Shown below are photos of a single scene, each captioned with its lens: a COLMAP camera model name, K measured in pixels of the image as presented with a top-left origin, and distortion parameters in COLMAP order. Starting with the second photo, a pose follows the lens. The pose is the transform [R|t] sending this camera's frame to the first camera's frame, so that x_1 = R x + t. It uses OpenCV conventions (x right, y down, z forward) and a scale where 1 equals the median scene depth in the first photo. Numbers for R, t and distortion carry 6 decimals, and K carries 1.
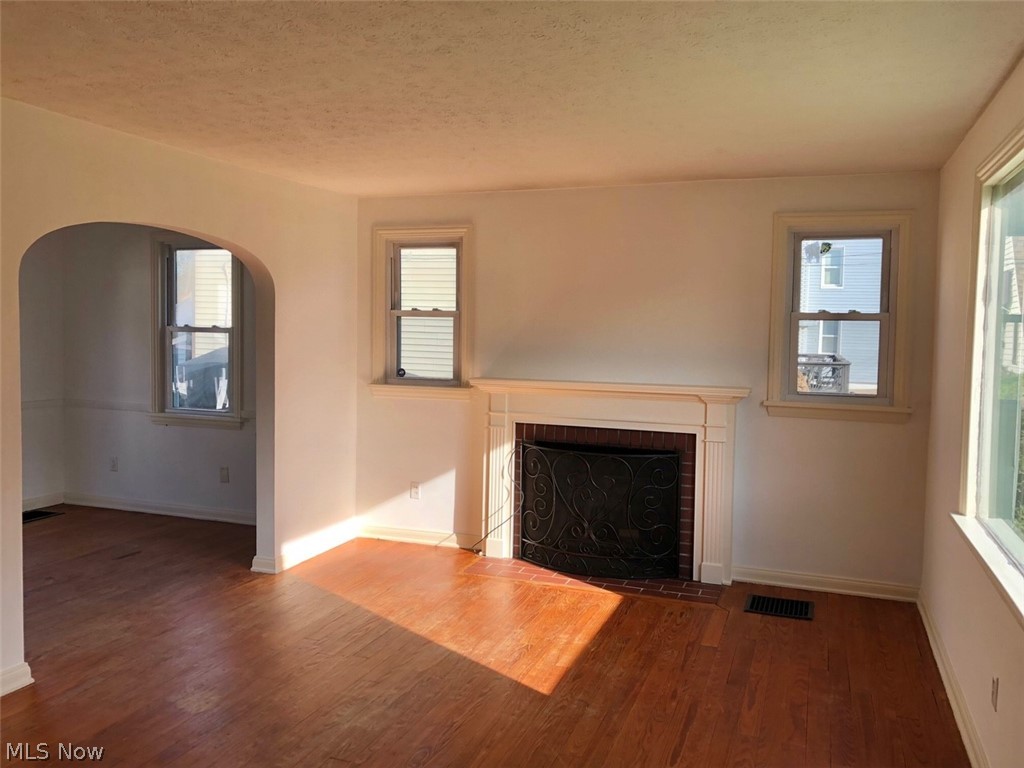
lens RADIAL K [[847.1, 0, 515.6], [0, 847.1, 362.4], [0, 0, 1]] dist [0.102908, -0.199302]
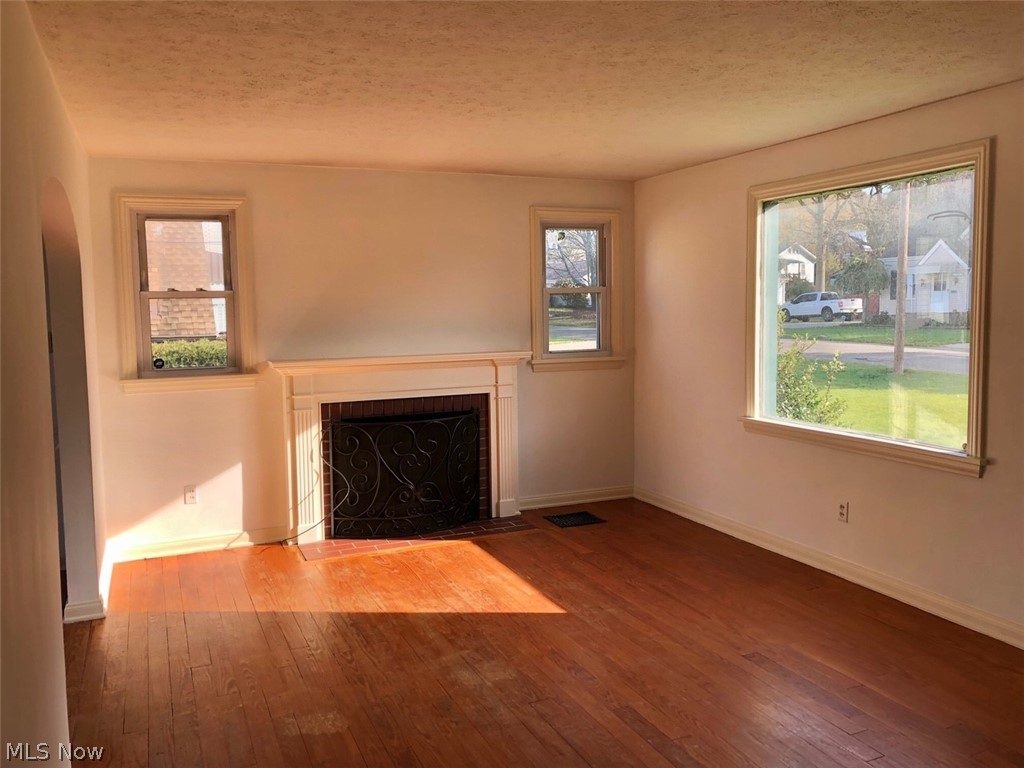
lens RADIAL K [[847.1, 0, 515.6], [0, 847.1, 362.4], [0, 0, 1]] dist [0.102908, -0.199302]
pose [[0.715943, -0.076603, 0.693943, -0.523543], [0.059313, 0.997043, 0.048868, -0.011446], [-0.695635, 0.006173, 0.718369, 0.130481]]
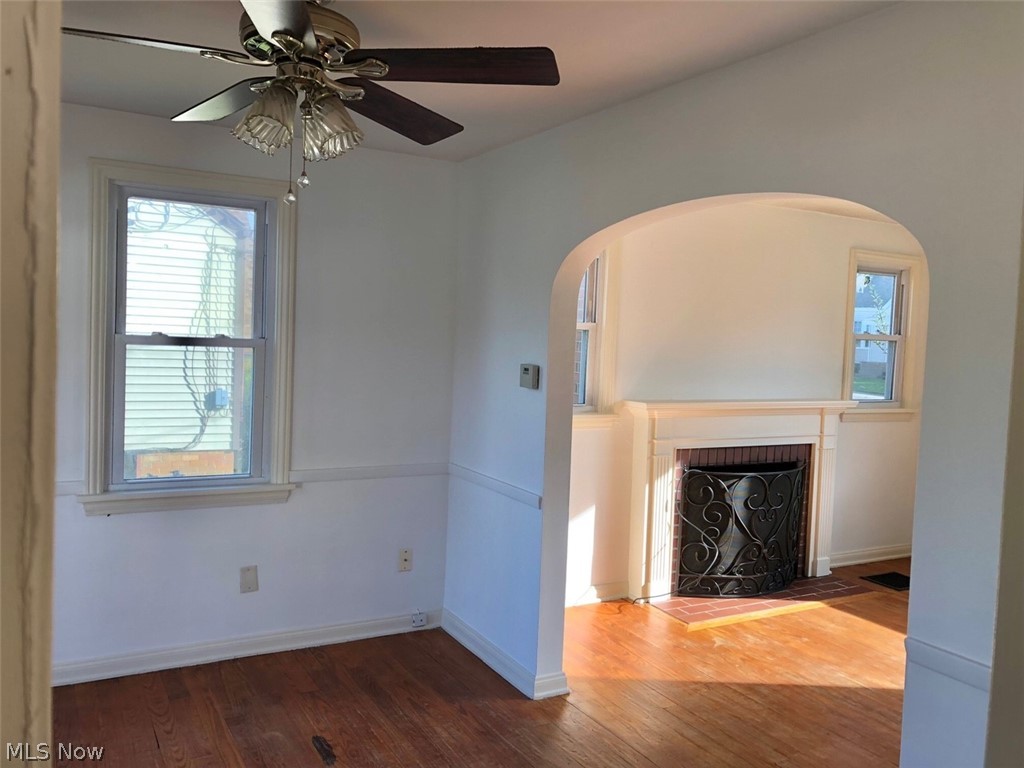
lens RADIAL K [[837.9, 0, 509.7], [0, 837.9, 378.0], [0, 0, 1]] dist [0.052562, -0.051707]
pose [[0.643122, -0.031449, 0.765118, -0.802237], [0.008789, 0.999394, 0.033691, -0.036904], [-0.765713, -0.014942, 0.643008, 0.560488]]
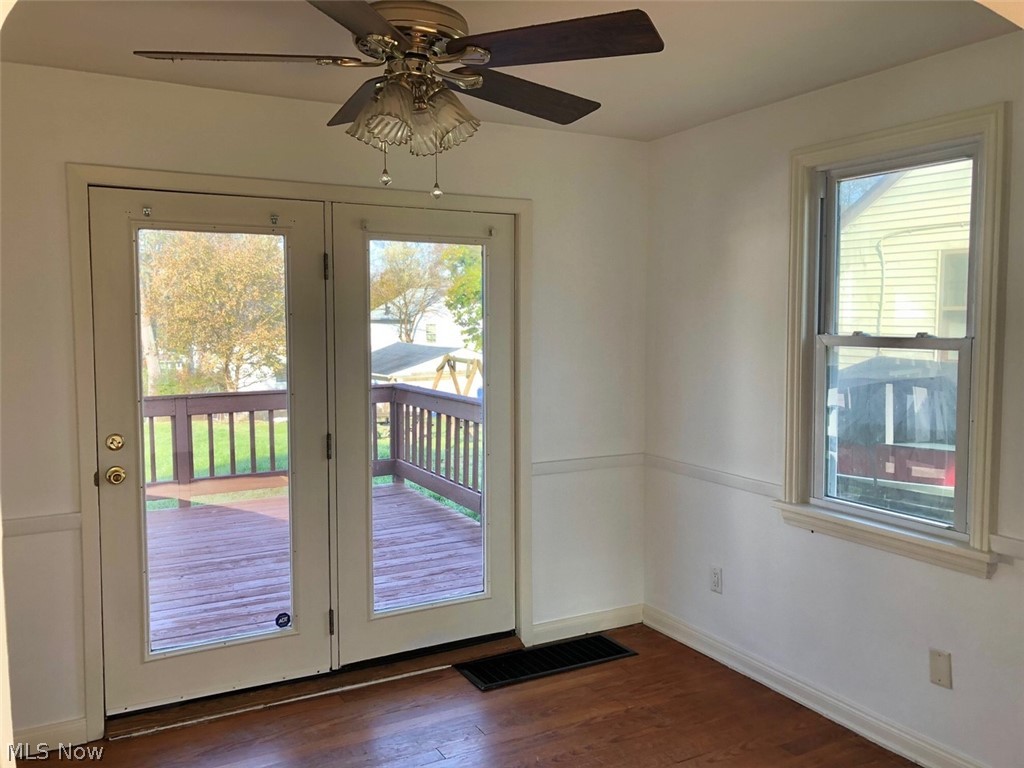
lens RADIAL K [[837.9, 0, 509.7], [0, 837.9, 378.0], [0, 0, 1]] dist [0.052562, -0.051707]
pose [[0.759652, 0.026374, -0.649795, -0.270212], [-0.014156, 0.999611, 0.024023, -0.032209], [0.650176, -0.009051, 0.759730, 0.617386]]
